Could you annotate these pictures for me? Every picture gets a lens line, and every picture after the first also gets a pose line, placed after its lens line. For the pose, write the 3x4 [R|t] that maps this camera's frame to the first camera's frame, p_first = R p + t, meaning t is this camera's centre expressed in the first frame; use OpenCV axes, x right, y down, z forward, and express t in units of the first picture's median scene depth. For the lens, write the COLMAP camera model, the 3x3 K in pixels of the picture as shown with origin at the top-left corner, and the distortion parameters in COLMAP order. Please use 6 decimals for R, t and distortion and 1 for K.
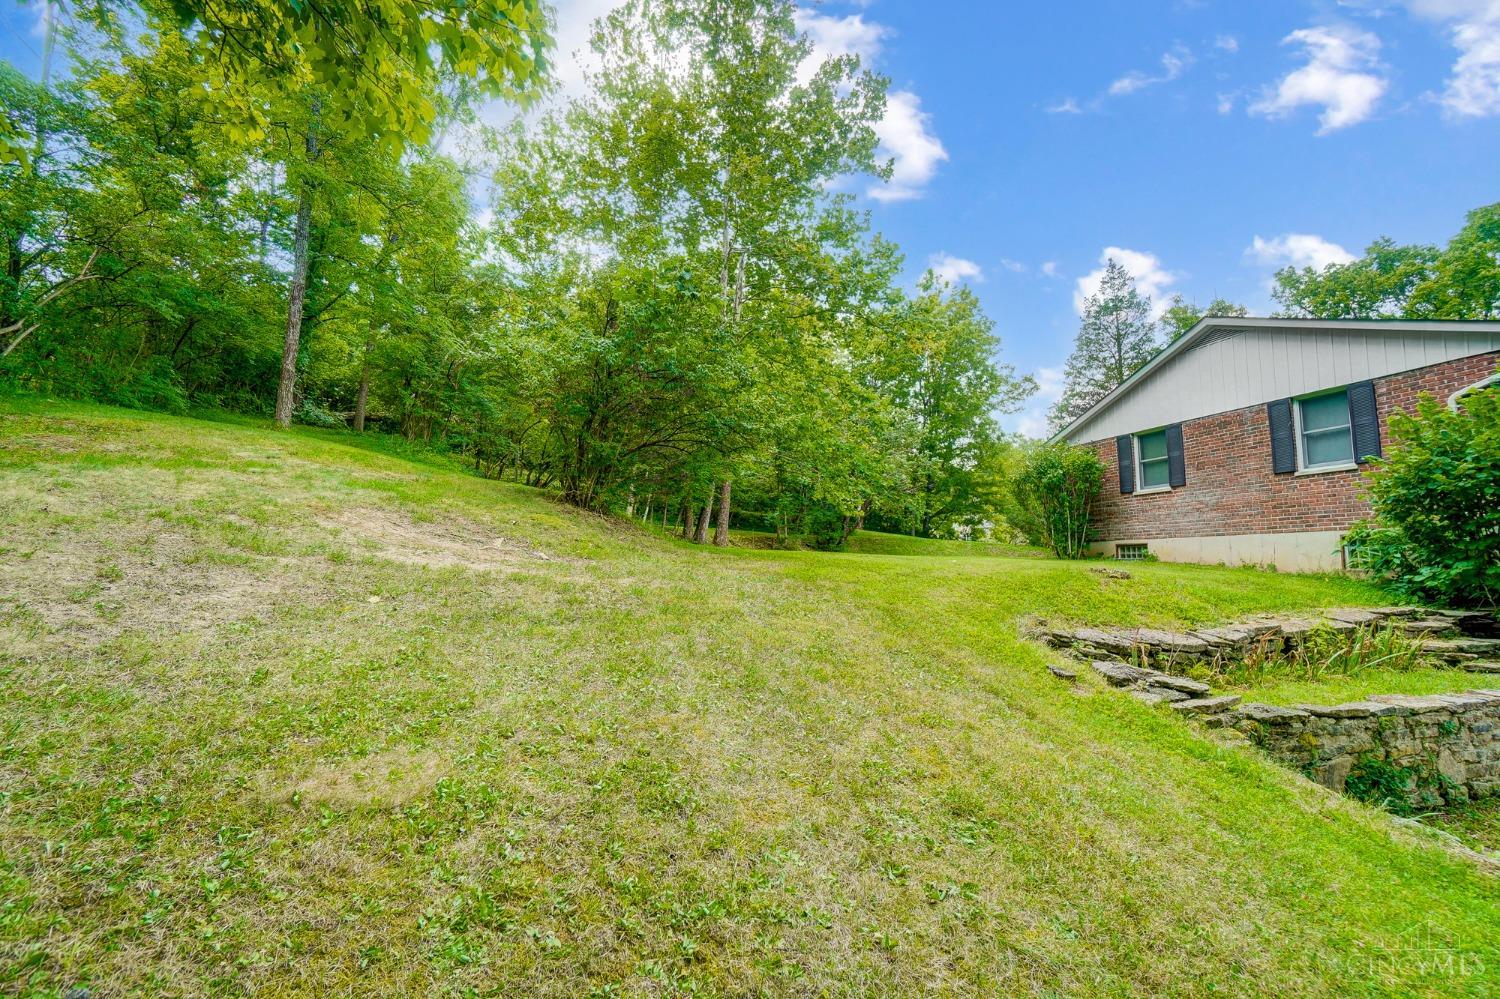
lens RADIAL K [[674.5, 0, 732.4], [0, 674.5, 497.8], [0, 0, 1]] dist [-0.060442, 0.024138]
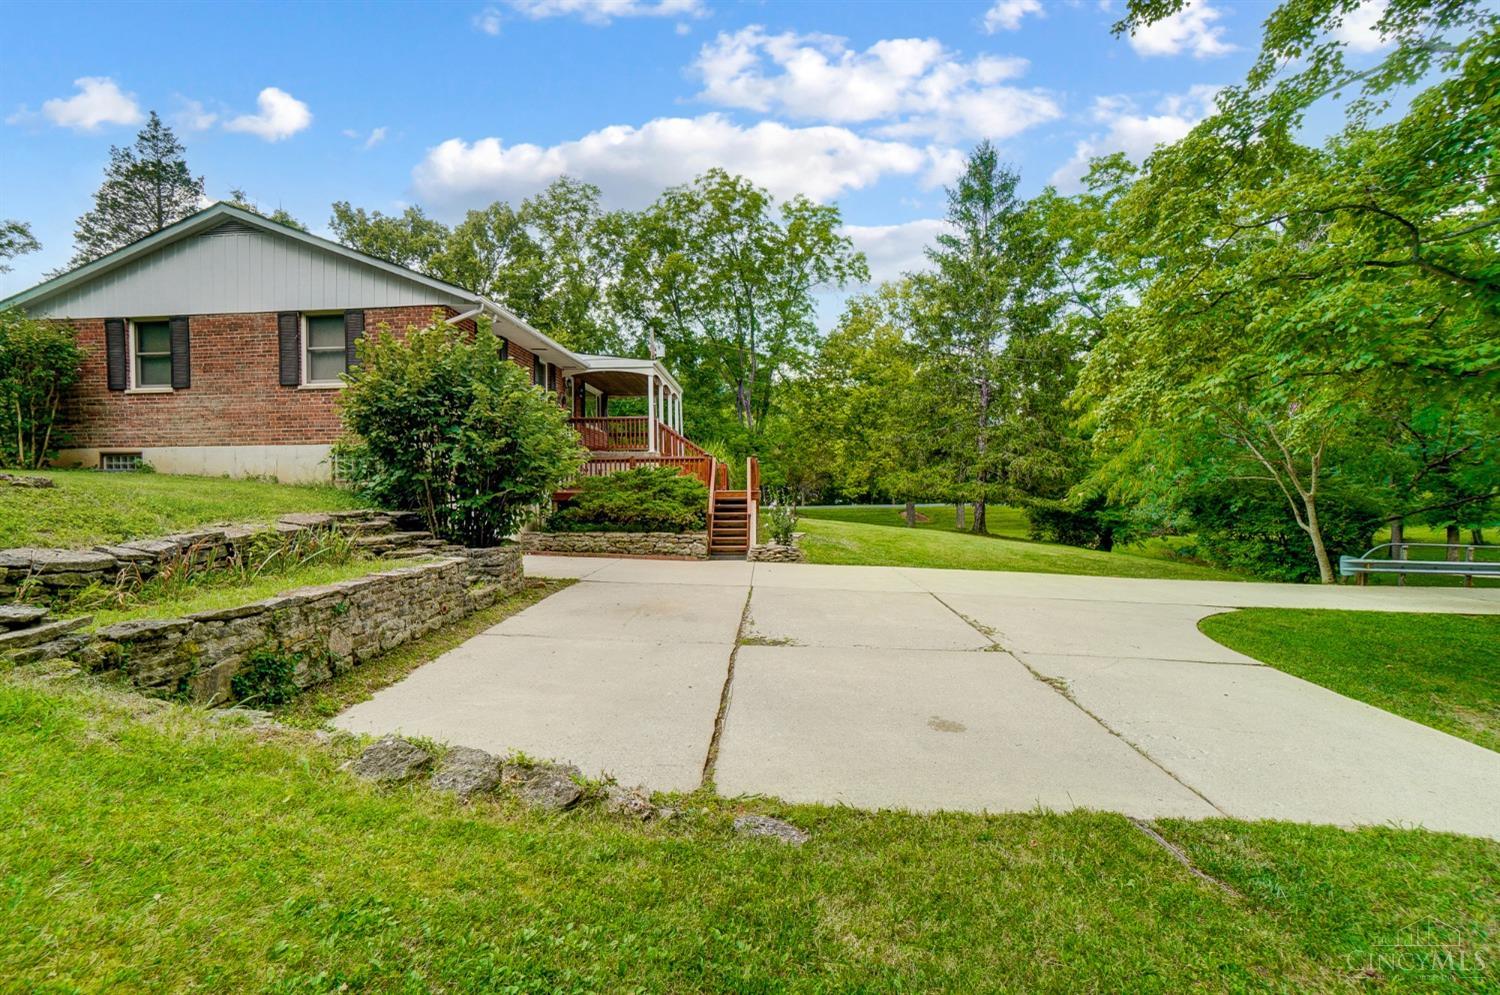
lens RADIAL K [[672.0, 0, 740.5], [0, 672.0, 490.1], [0, 0, 1]] dist [-0.058999, 0.026113]
pose [[0.338708, -0.014343, 0.940782, 0.179796], [-0.085016, 0.995327, 0.045783, 0.025055], [-0.937043, -0.095489, 0.335906, -0.012445]]
